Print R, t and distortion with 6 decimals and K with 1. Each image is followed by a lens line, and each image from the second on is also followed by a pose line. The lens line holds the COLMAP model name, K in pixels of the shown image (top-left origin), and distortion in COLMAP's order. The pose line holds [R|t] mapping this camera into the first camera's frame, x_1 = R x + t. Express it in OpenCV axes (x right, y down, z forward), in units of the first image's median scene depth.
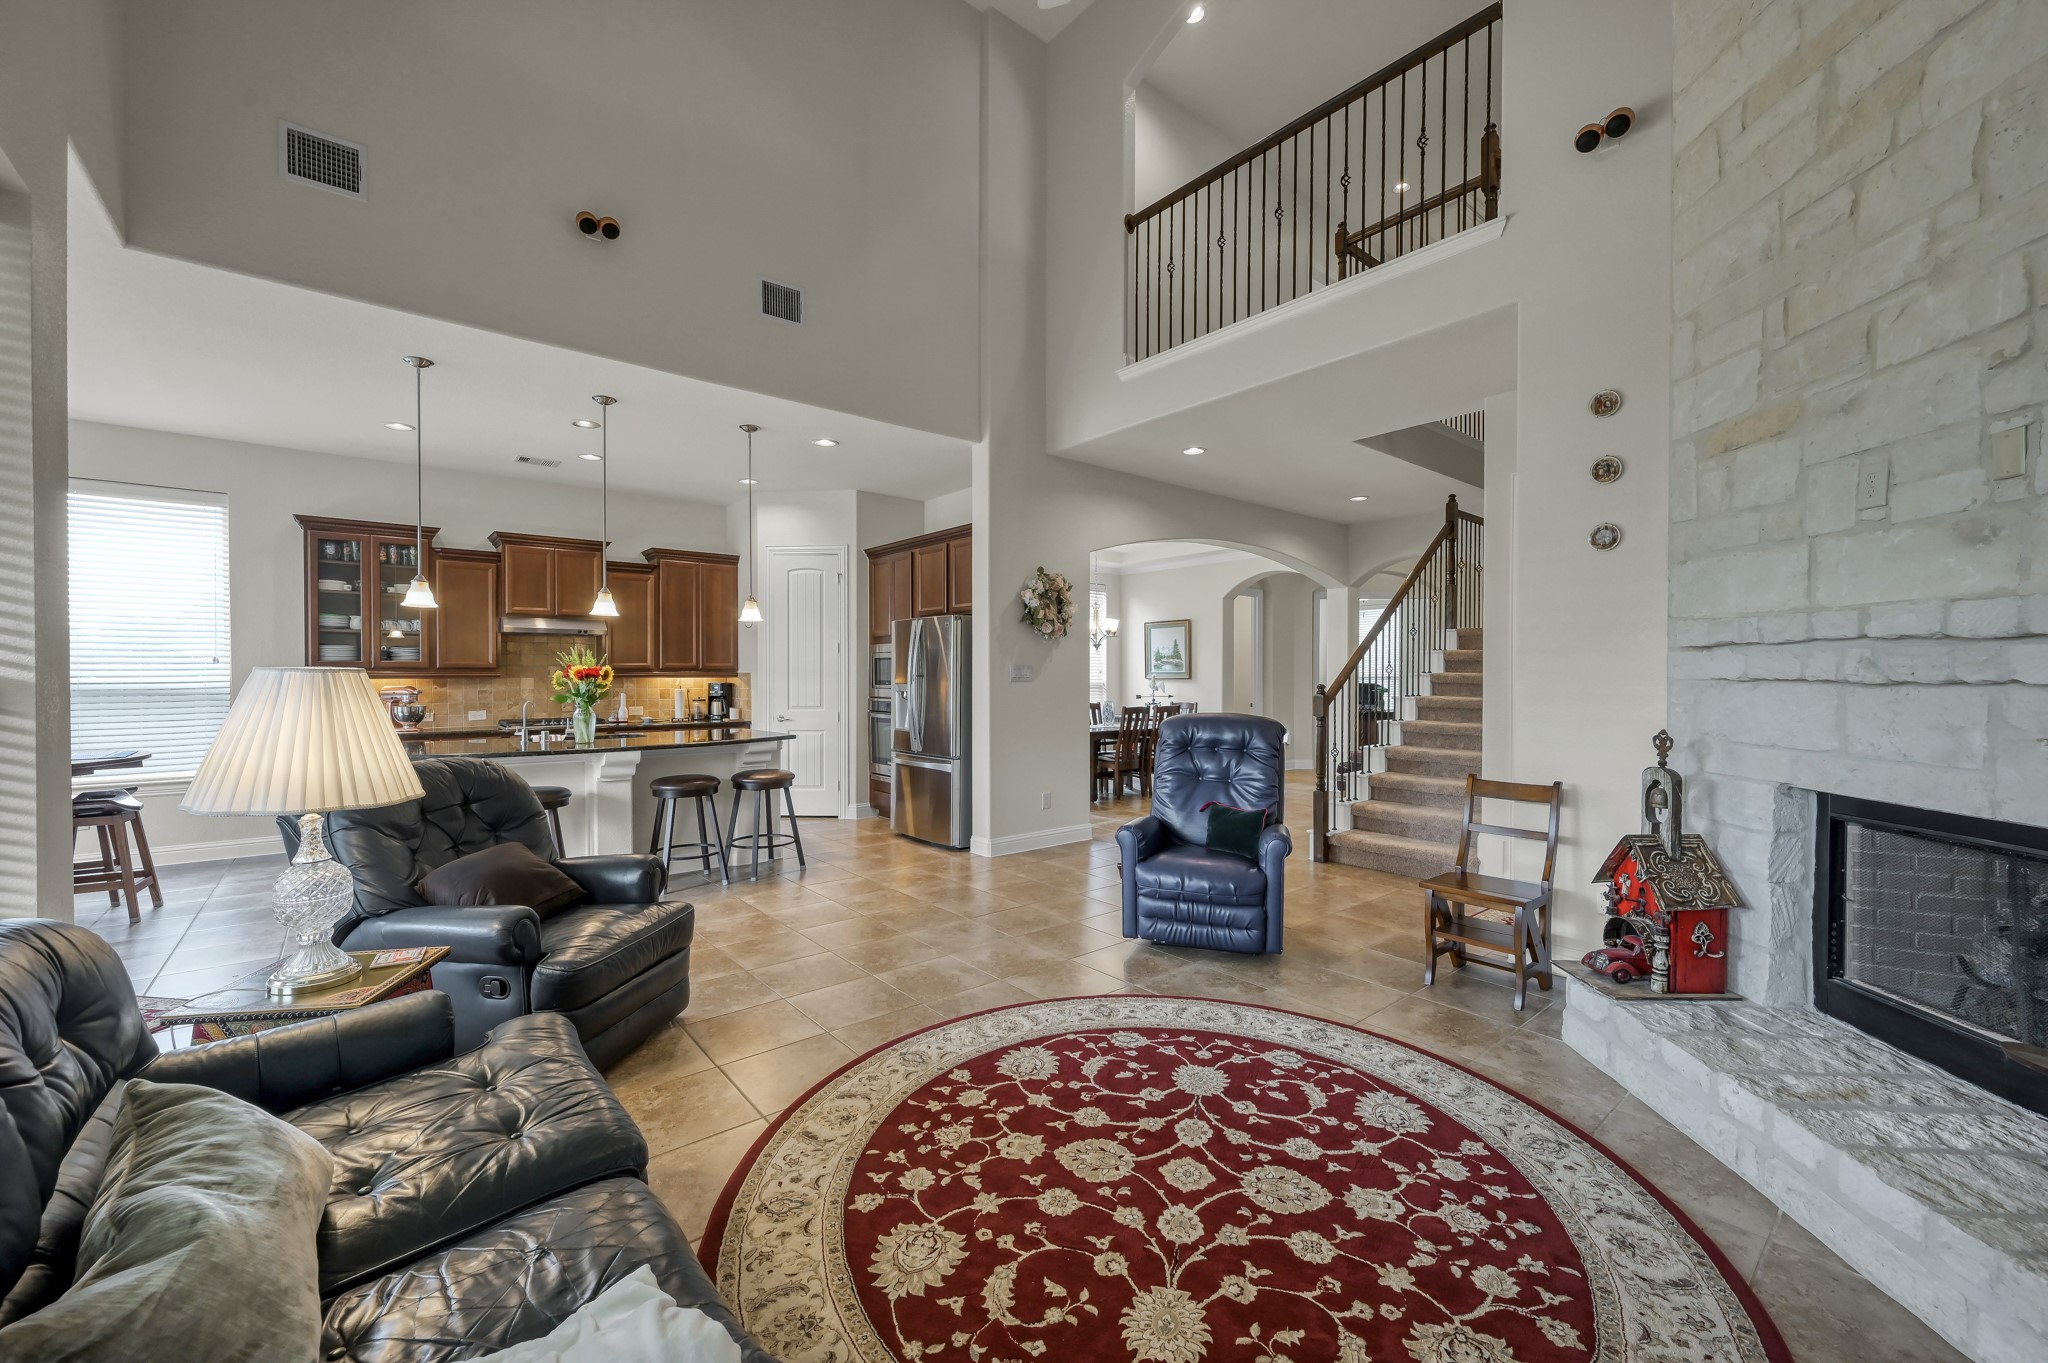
lens RADIAL K [[800.6, 0, 1030.2], [0, 800.6, 685.0], [0, 0, 1]] dist [0.002044, 0.000326]
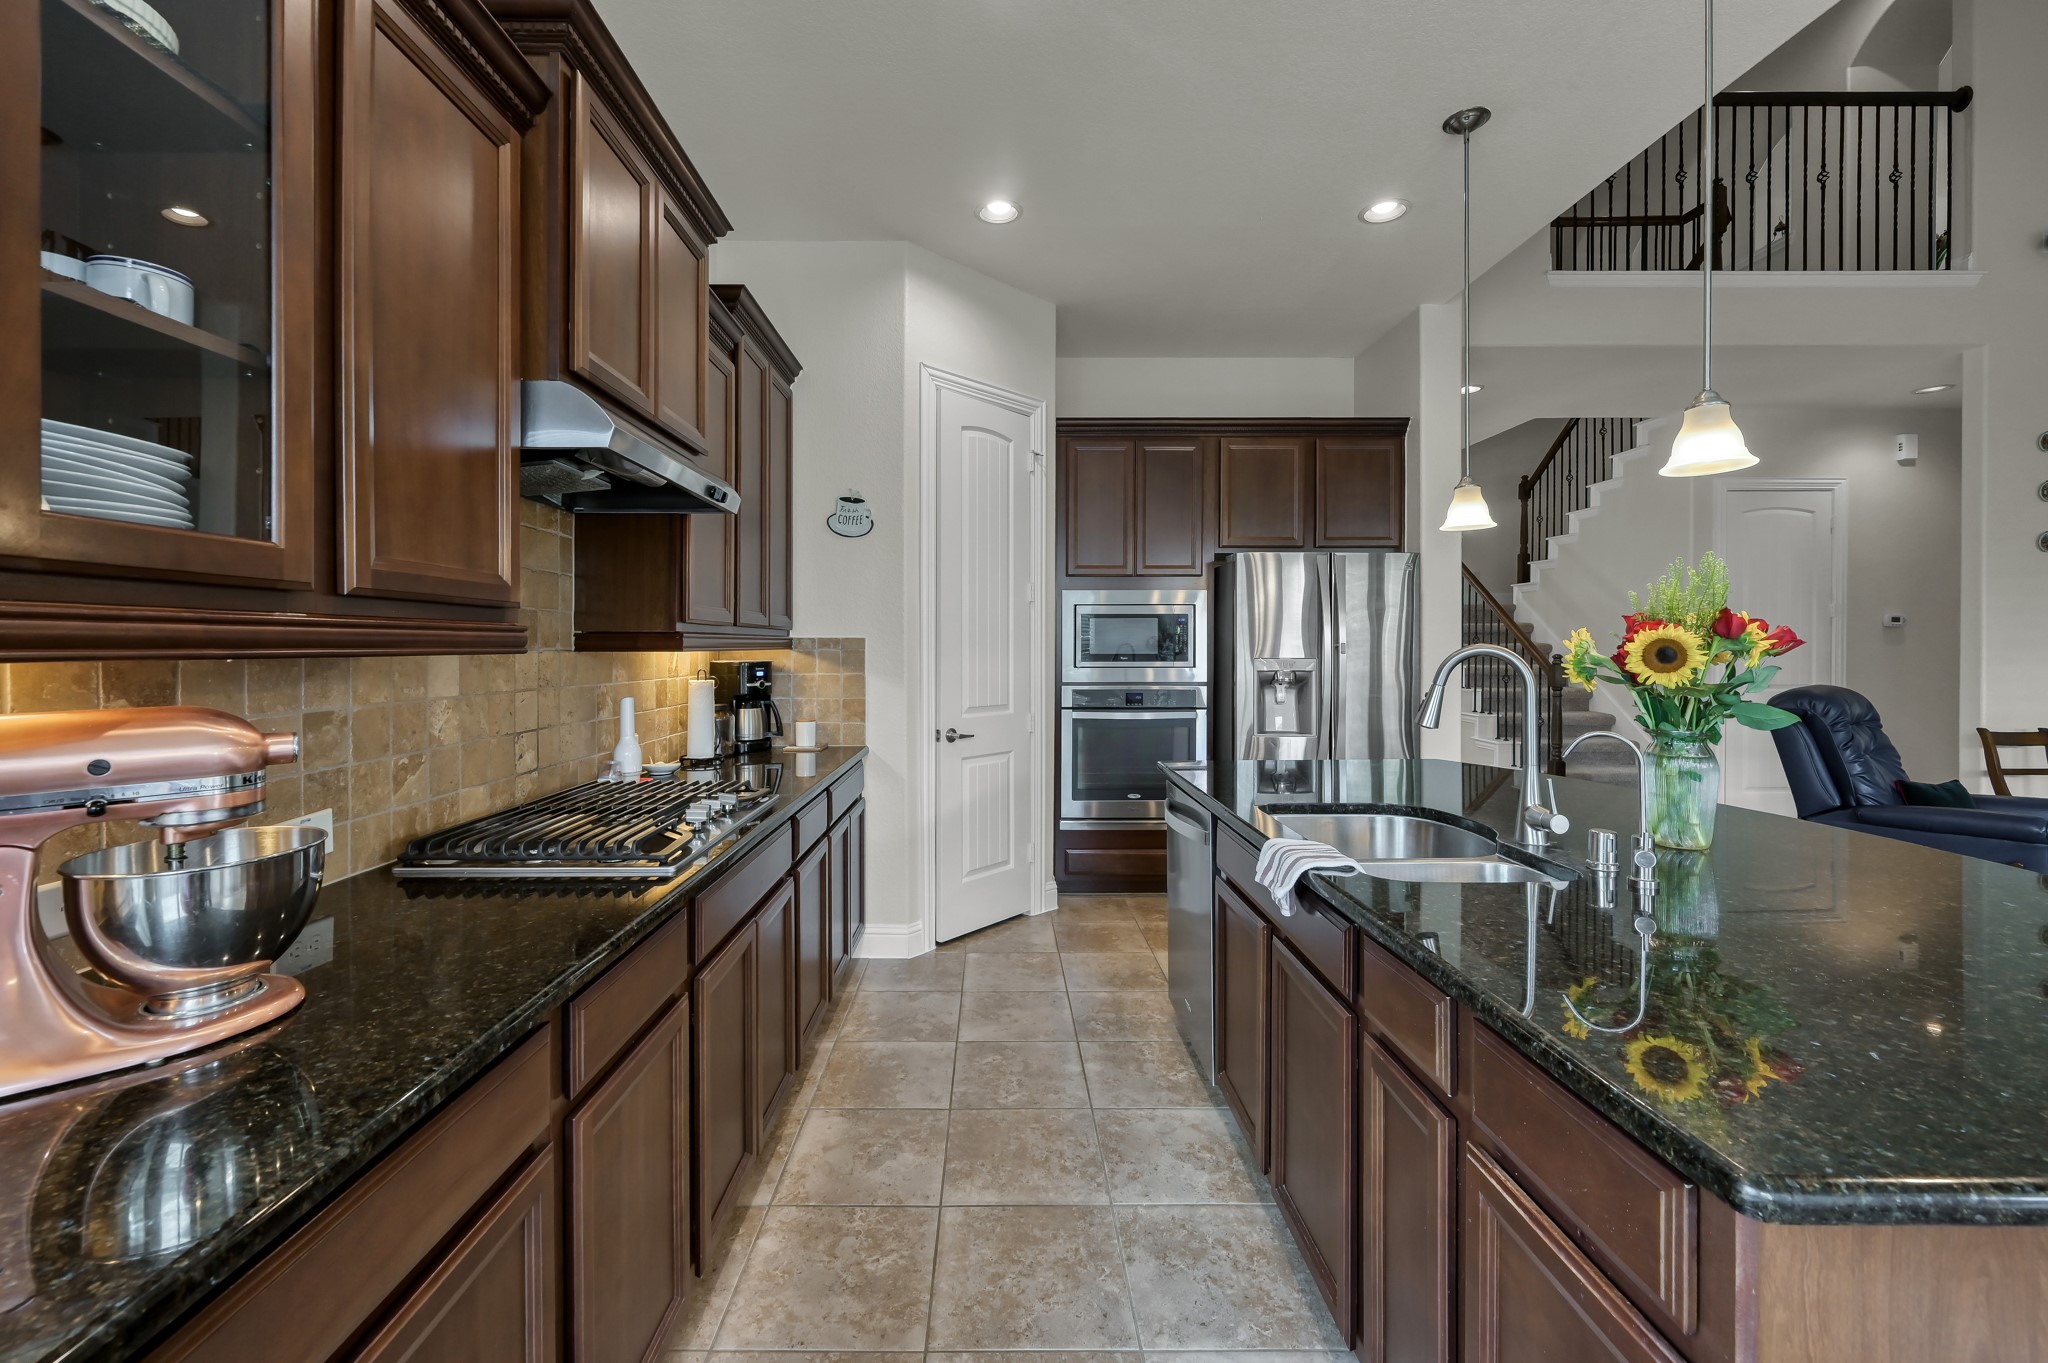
lens RADIAL K [[811.7, 0, 994.8], [0, 811.7, 655.3], [0, 0, 1]] dist [0.001265, 0.000360]
pose [[0.648119, -0.007304, 0.761504, -2.078781], [0.007497, 0.999967, 0.003211, -0.021408], [-0.761502, 0.003628, 0.648153, 2.086882]]
